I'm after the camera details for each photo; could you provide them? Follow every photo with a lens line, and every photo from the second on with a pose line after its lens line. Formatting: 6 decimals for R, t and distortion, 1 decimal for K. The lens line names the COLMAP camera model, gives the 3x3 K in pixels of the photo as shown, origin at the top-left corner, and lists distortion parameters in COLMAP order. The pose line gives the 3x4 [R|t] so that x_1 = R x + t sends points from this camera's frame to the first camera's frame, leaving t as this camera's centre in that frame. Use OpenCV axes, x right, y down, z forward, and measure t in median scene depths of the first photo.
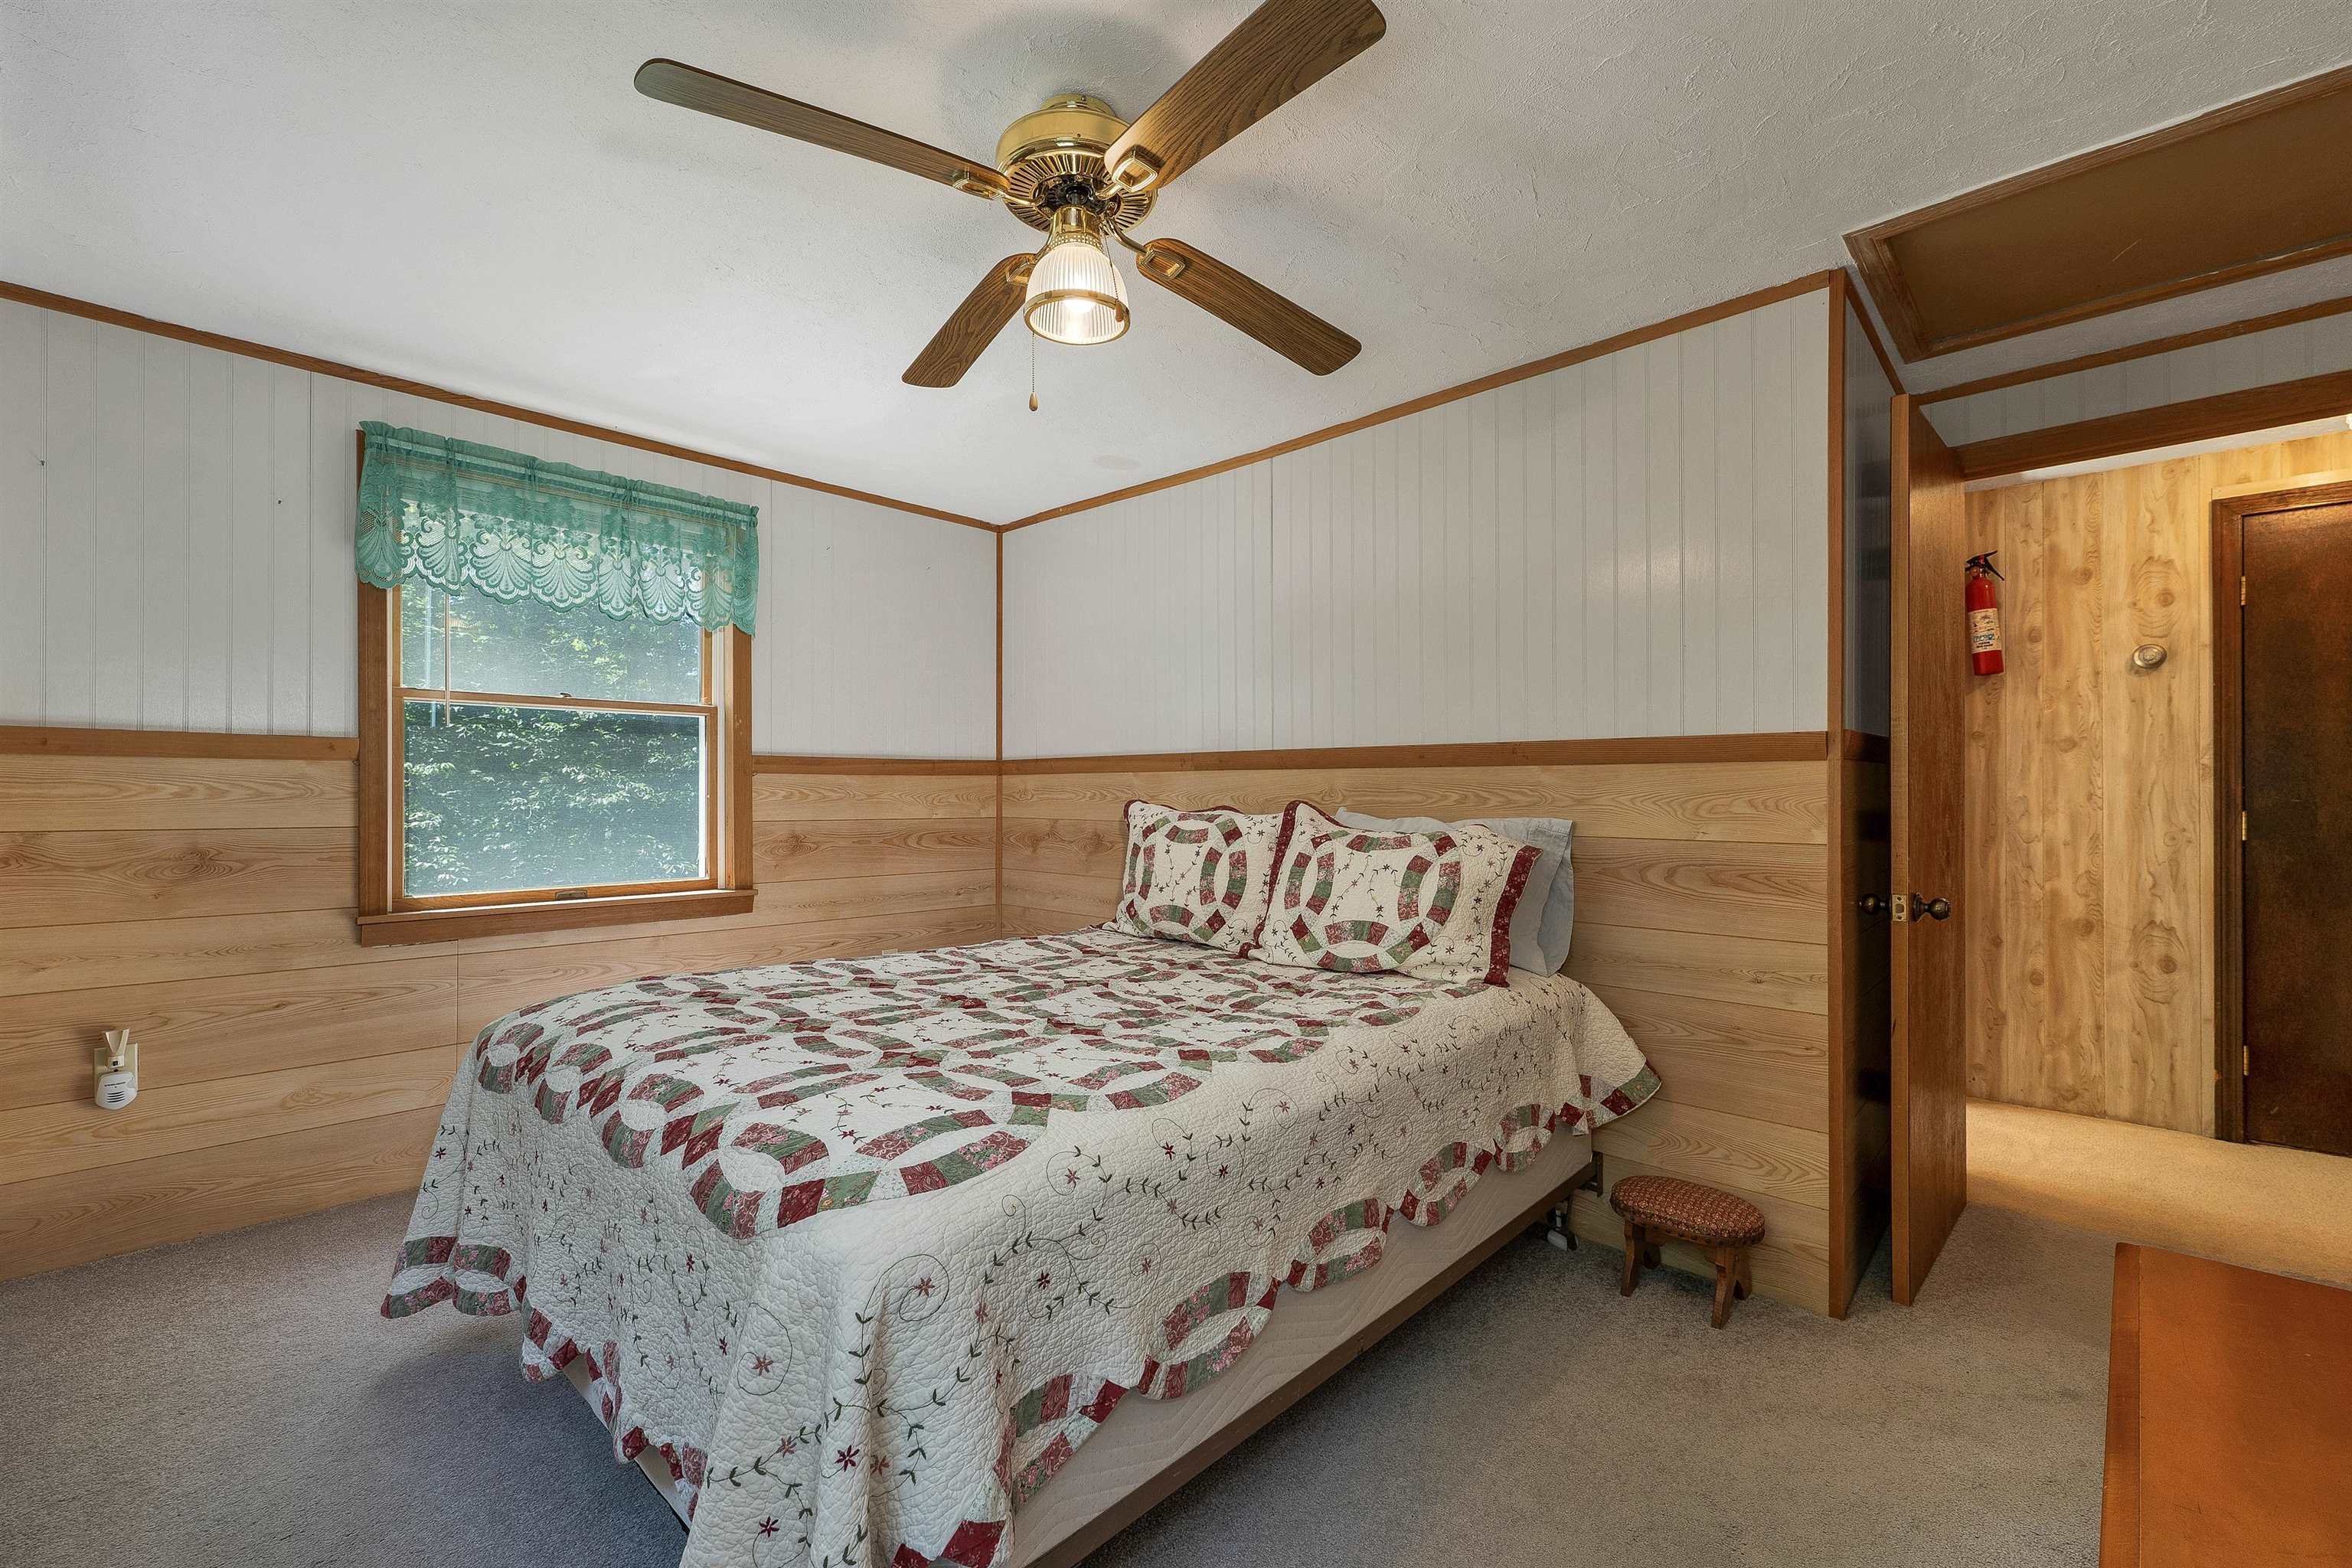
lens RADIAL K [[971.9, 0, 1181.8], [0, 971.9, 785.4], [0, 0, 1]] dist [0.001685, -0.000009]
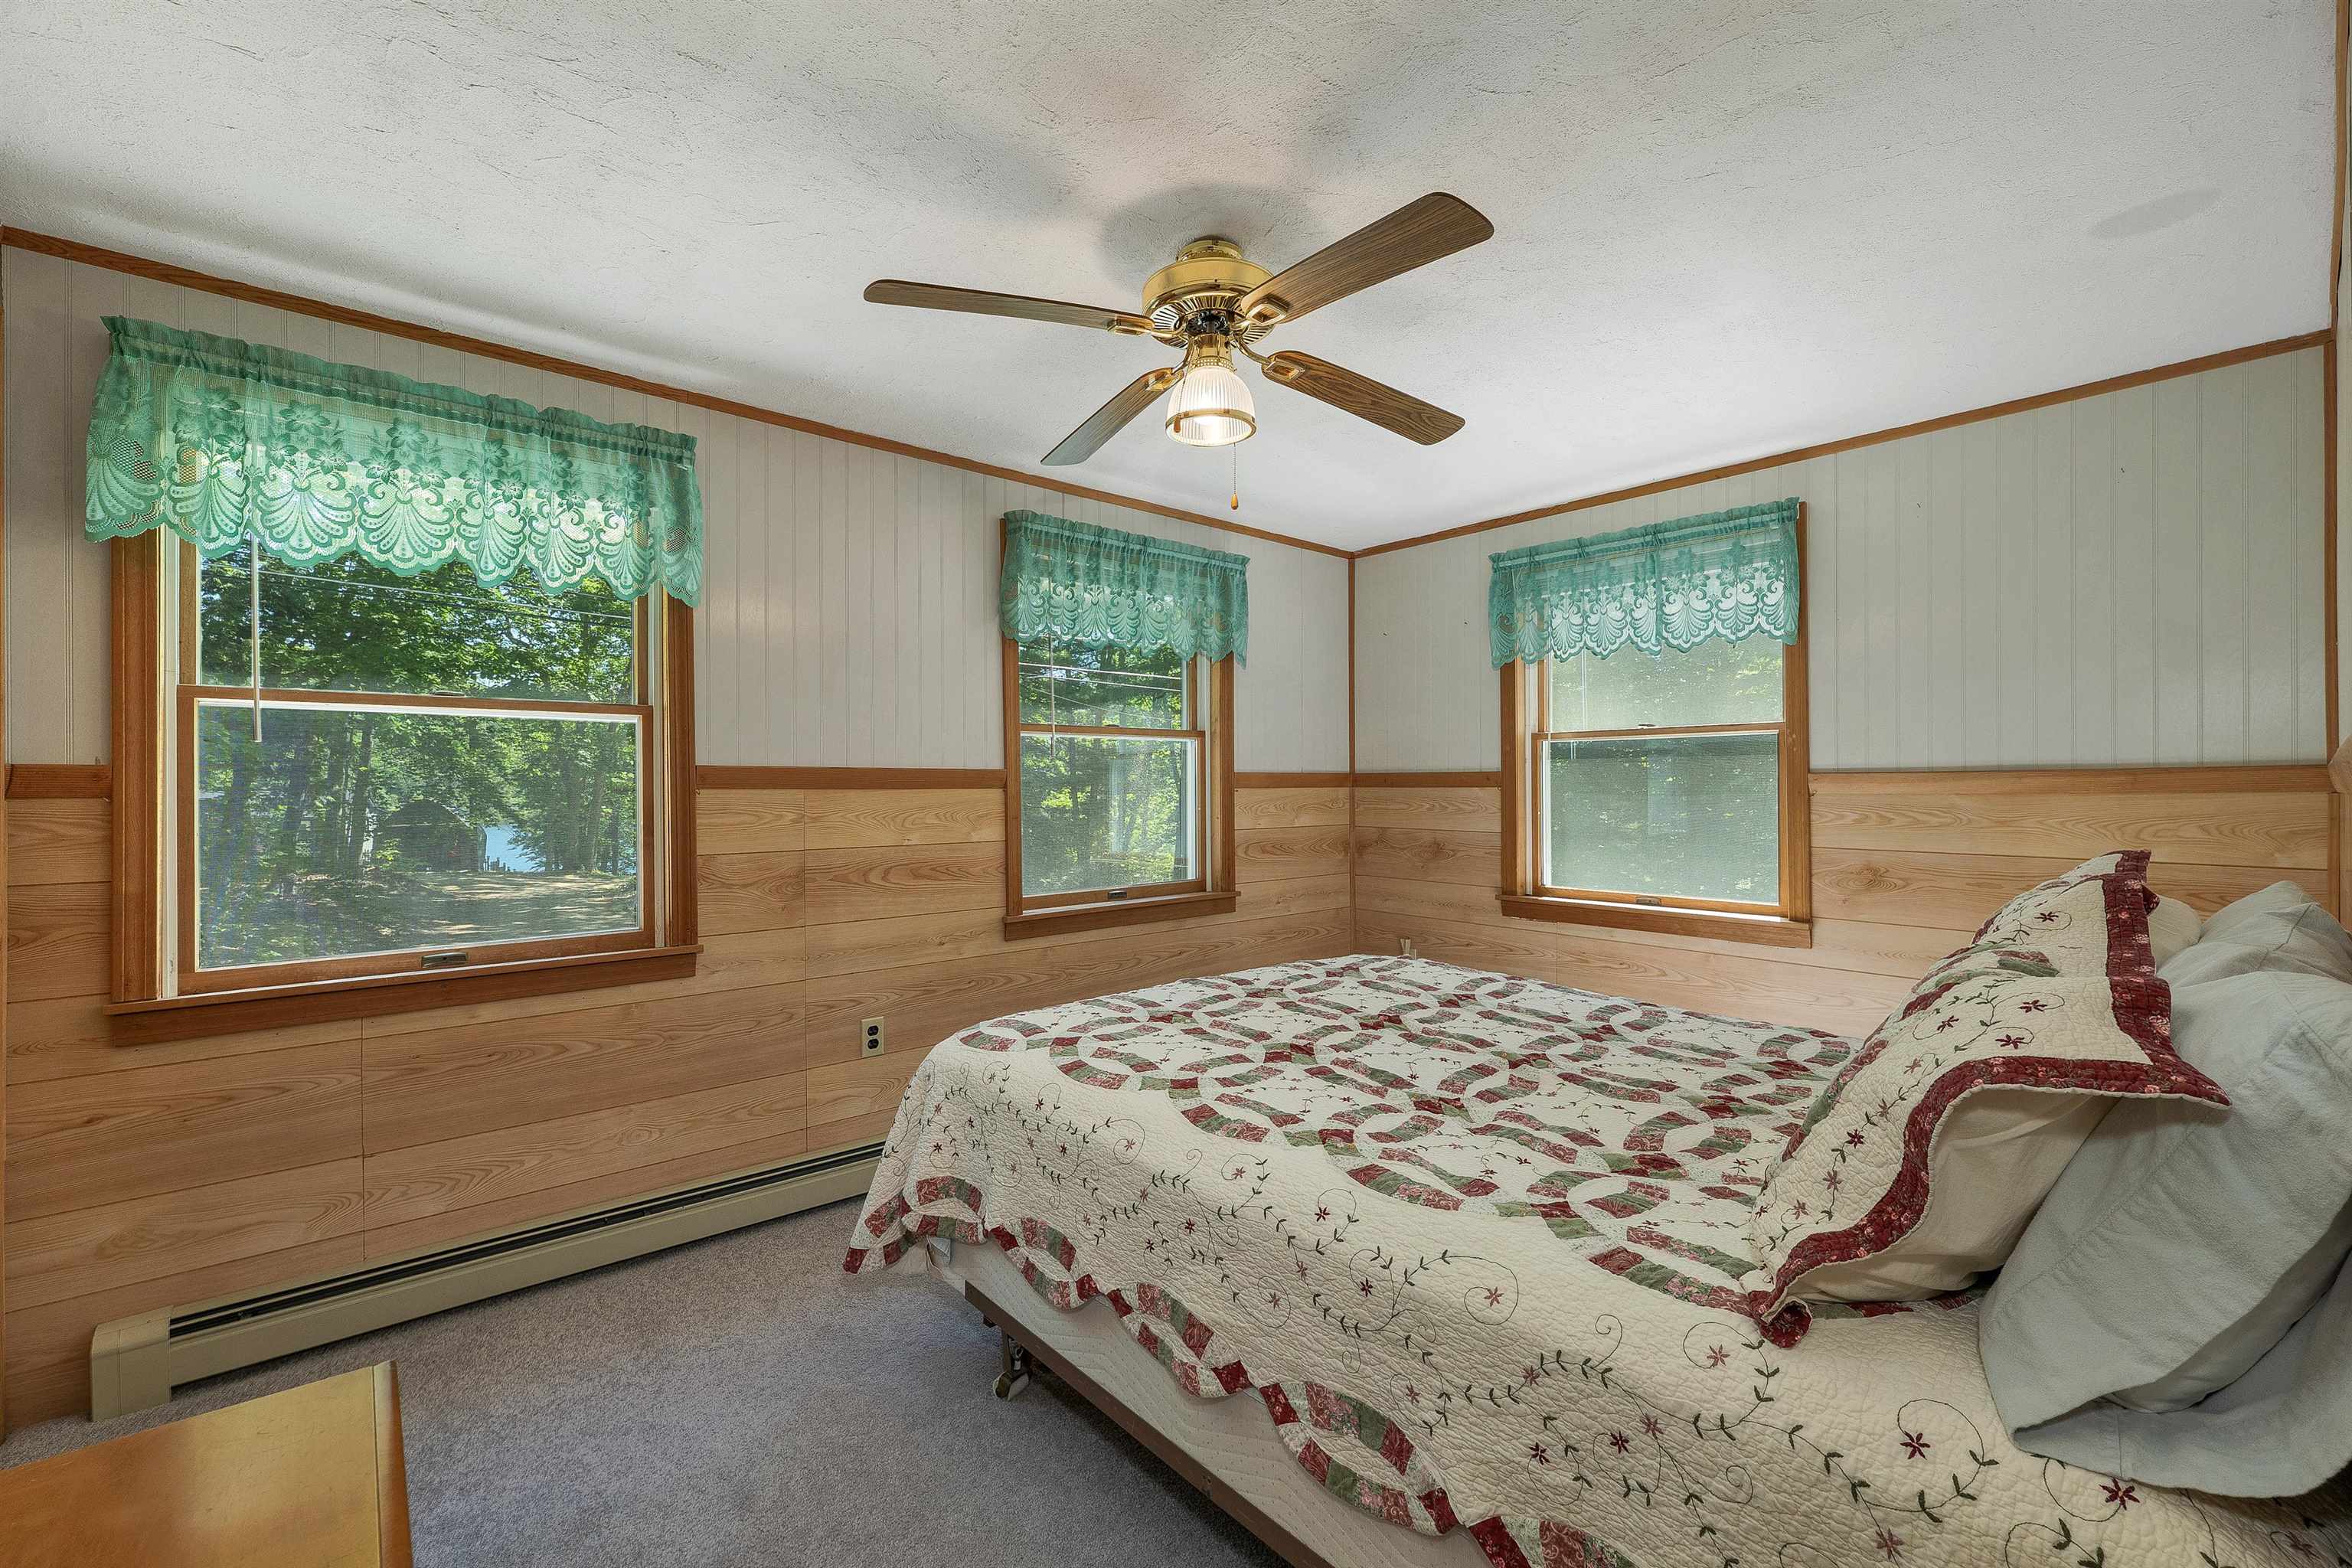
lens RADIAL K [[971.9, 0, 1180.7], [0, 971.9, 784.6], [0, 0, 1]] dist [0.001685, -0.000009]
pose [[-0.082853, 0.000479, -0.996562, 0.887488], [0.008063, 0.999967, -0.000190, -0.044043], [0.996529, -0.008051, -0.082854, 0.887129]]
